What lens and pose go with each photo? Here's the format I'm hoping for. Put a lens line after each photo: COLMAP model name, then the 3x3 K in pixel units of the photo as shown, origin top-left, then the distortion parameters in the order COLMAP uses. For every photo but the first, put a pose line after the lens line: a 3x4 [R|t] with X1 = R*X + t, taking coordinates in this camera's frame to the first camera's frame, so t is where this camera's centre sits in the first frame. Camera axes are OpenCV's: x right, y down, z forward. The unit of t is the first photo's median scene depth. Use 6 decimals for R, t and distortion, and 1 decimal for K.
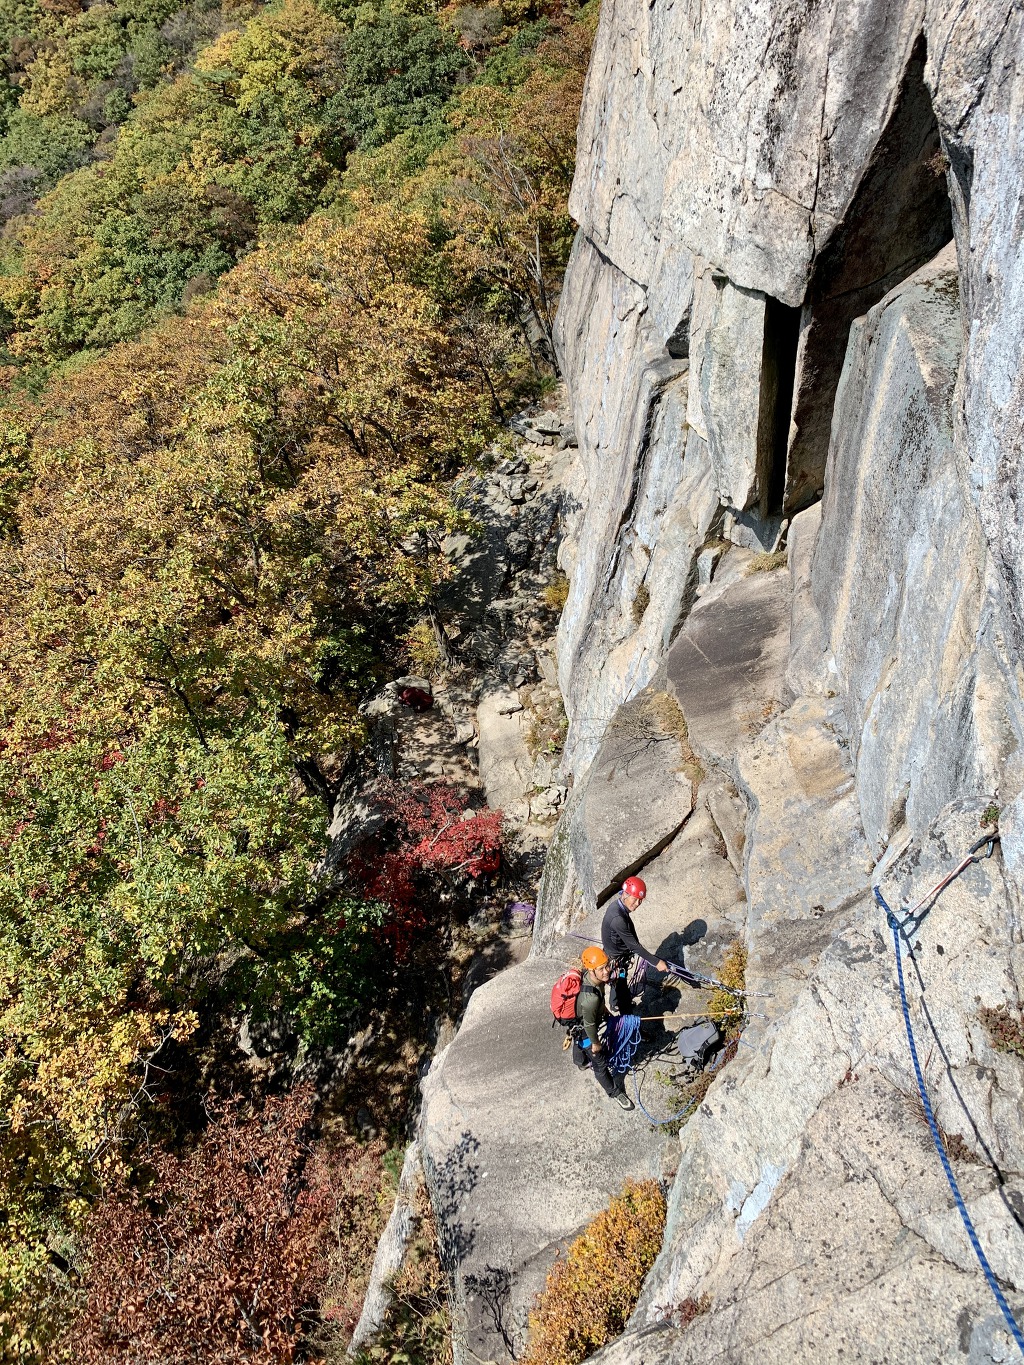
lens RADIAL K [[1021.0, 0, 533.2], [0, 1021.0, 680.9], [0, 0, 1]] dist [0.154329, -0.473040]
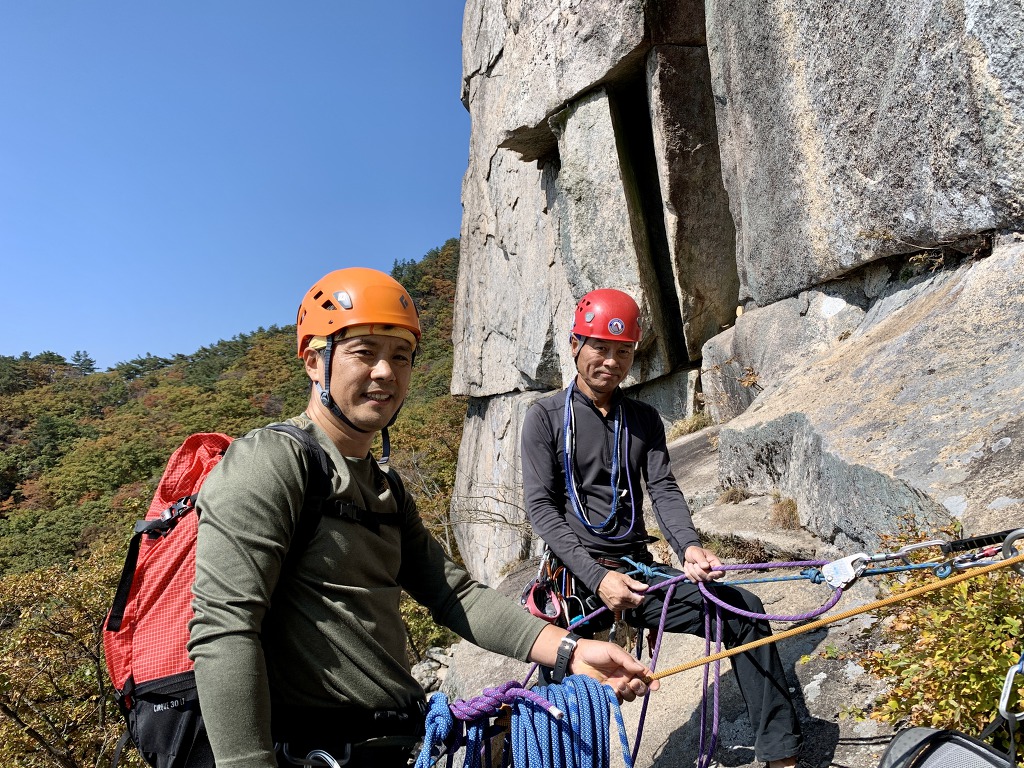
lens RADIAL K [[774.2, 0, 512.0], [0, 774.2, 384.0], [0, 0, 1]] dist [-0.001165, 0.004728]
pose [[0.992259, -0.088841, 0.086771, 0.024559], [0.123939, 0.752447, -0.646887, 0.119487], [-0.007820, 0.652634, 0.757633, 0.281842]]
